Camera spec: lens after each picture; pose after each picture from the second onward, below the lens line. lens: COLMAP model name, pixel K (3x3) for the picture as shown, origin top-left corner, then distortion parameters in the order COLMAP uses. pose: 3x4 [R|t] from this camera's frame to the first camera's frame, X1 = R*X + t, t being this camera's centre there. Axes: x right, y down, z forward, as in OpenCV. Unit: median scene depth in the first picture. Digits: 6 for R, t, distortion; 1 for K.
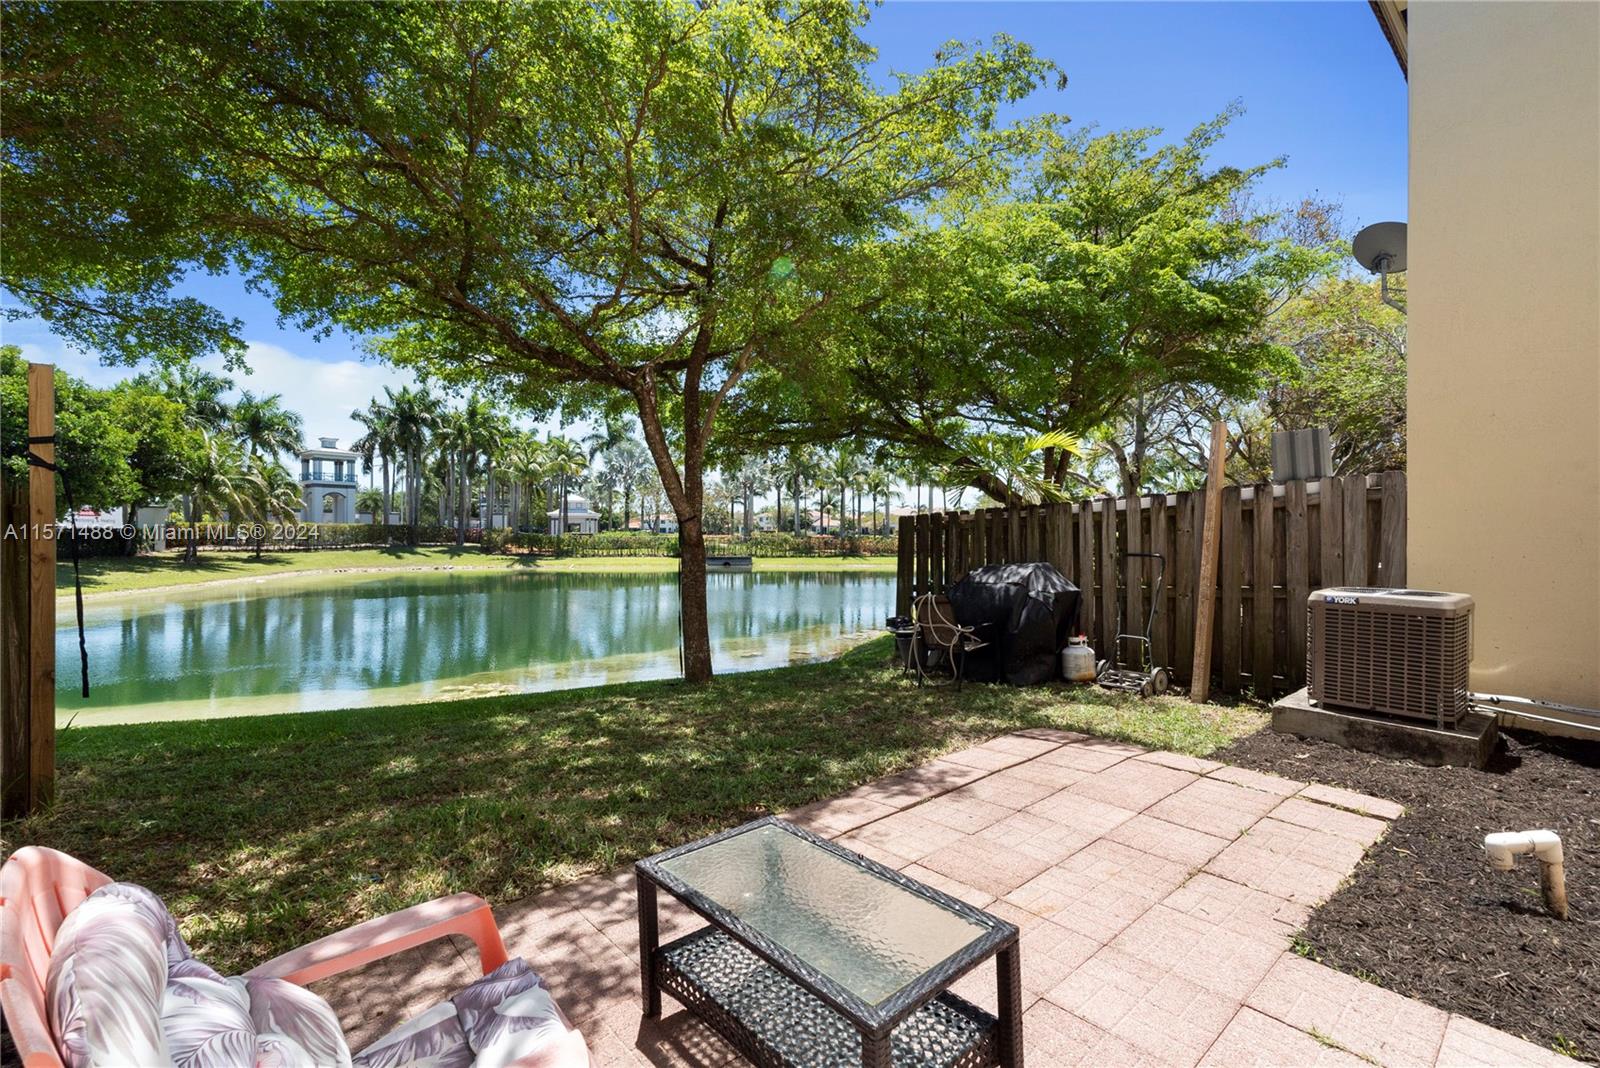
lens RADIAL K [[705.1, 0, 802.2], [0, 705.1, 524.6], [0, 0, 1]] dist [-0.000656, -0.000469]
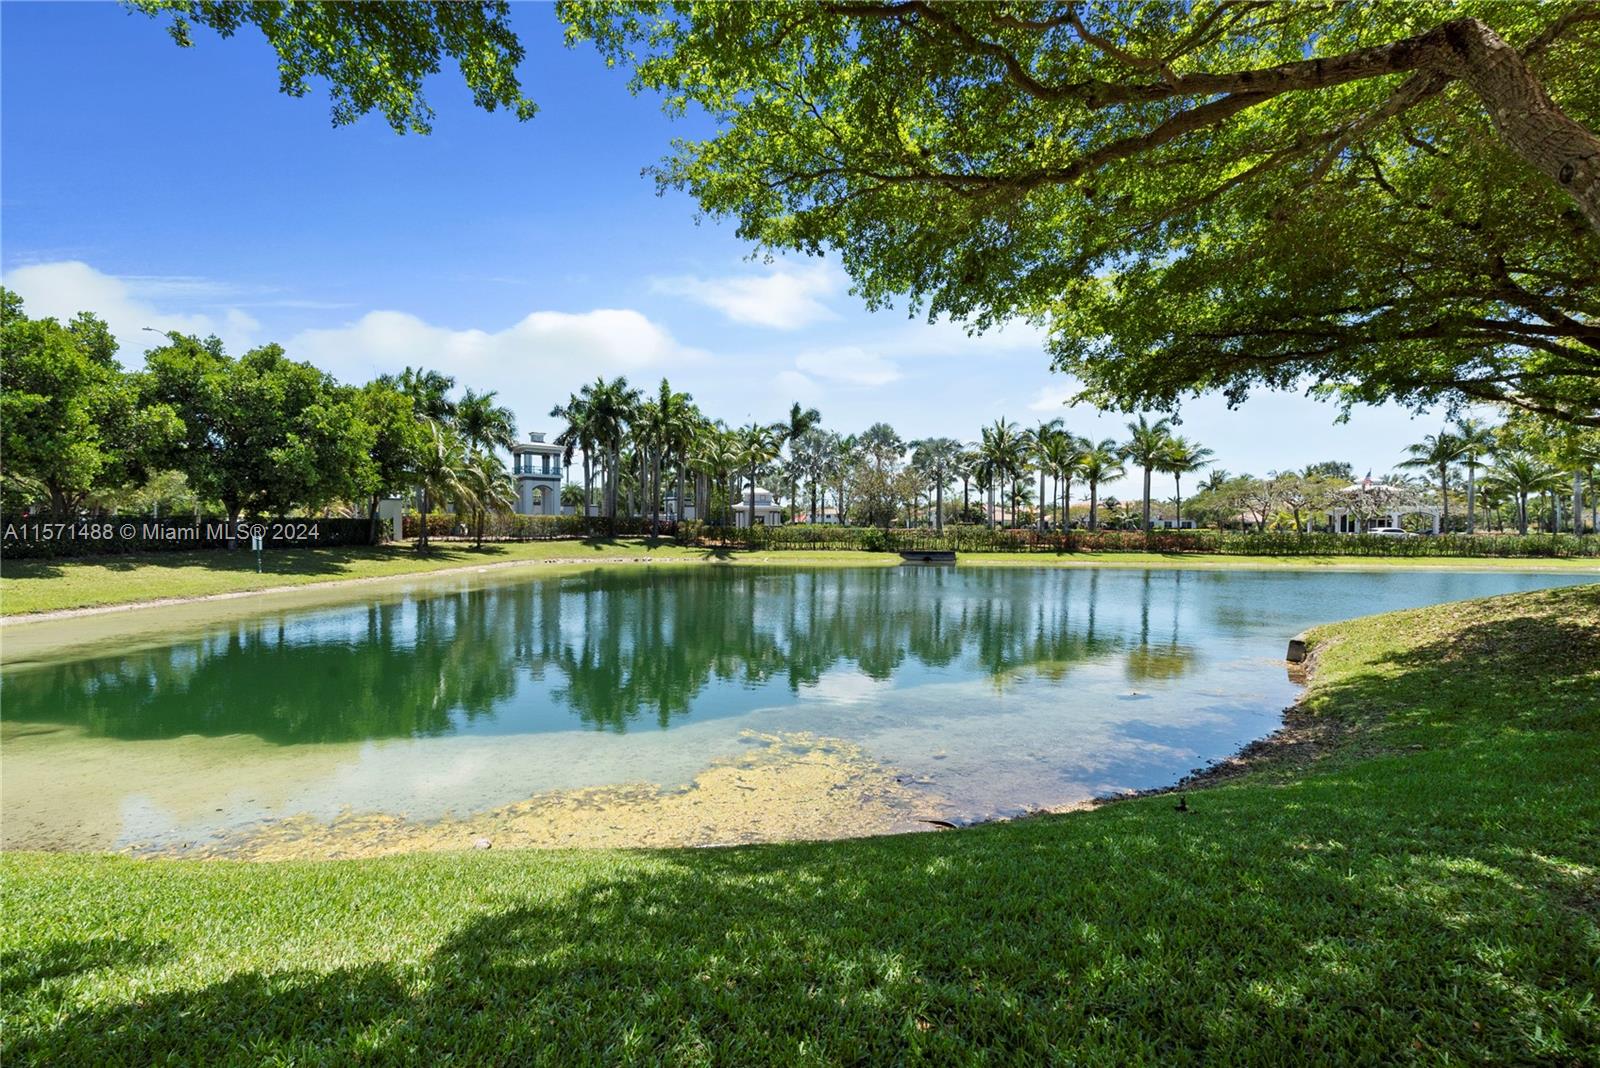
lens RADIAL K [[705.1, 0, 802.2], [0, 705.1, 524.6], [0, 0, 1]] dist [-0.000656, -0.000469]
pose [[0.974999, 0.001690, -0.222203, -0.069835], [0.000087, 0.999968, 0.007989, 0.004208], [0.222209, -0.007808, 0.974968, 0.085560]]
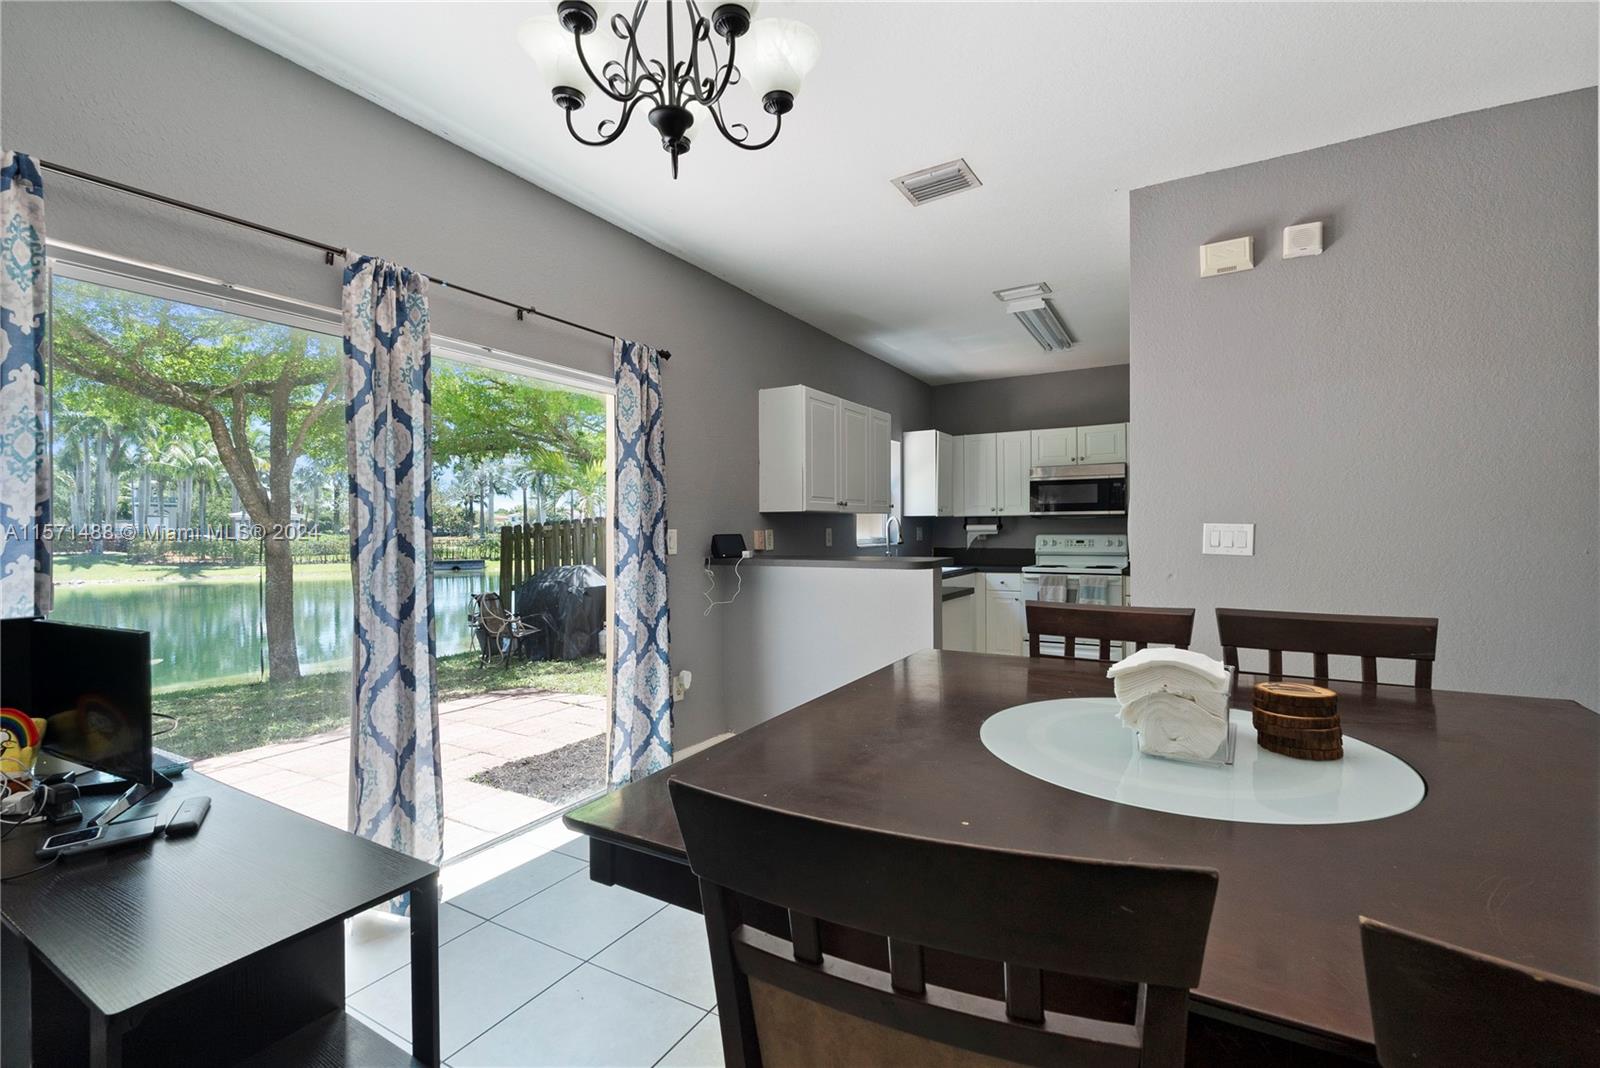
lens RADIAL K [[705.1, 0, 802.2], [0, 705.1, 524.6], [0, 0, 1]] dist [-0.000656, -0.000469]
pose [[0.948937, -0.007279, 0.315381, 0.045021], [0.006639, 0.999973, 0.003106, -0.002835], [-0.315395, -0.000854, 0.948960, -0.048620]]
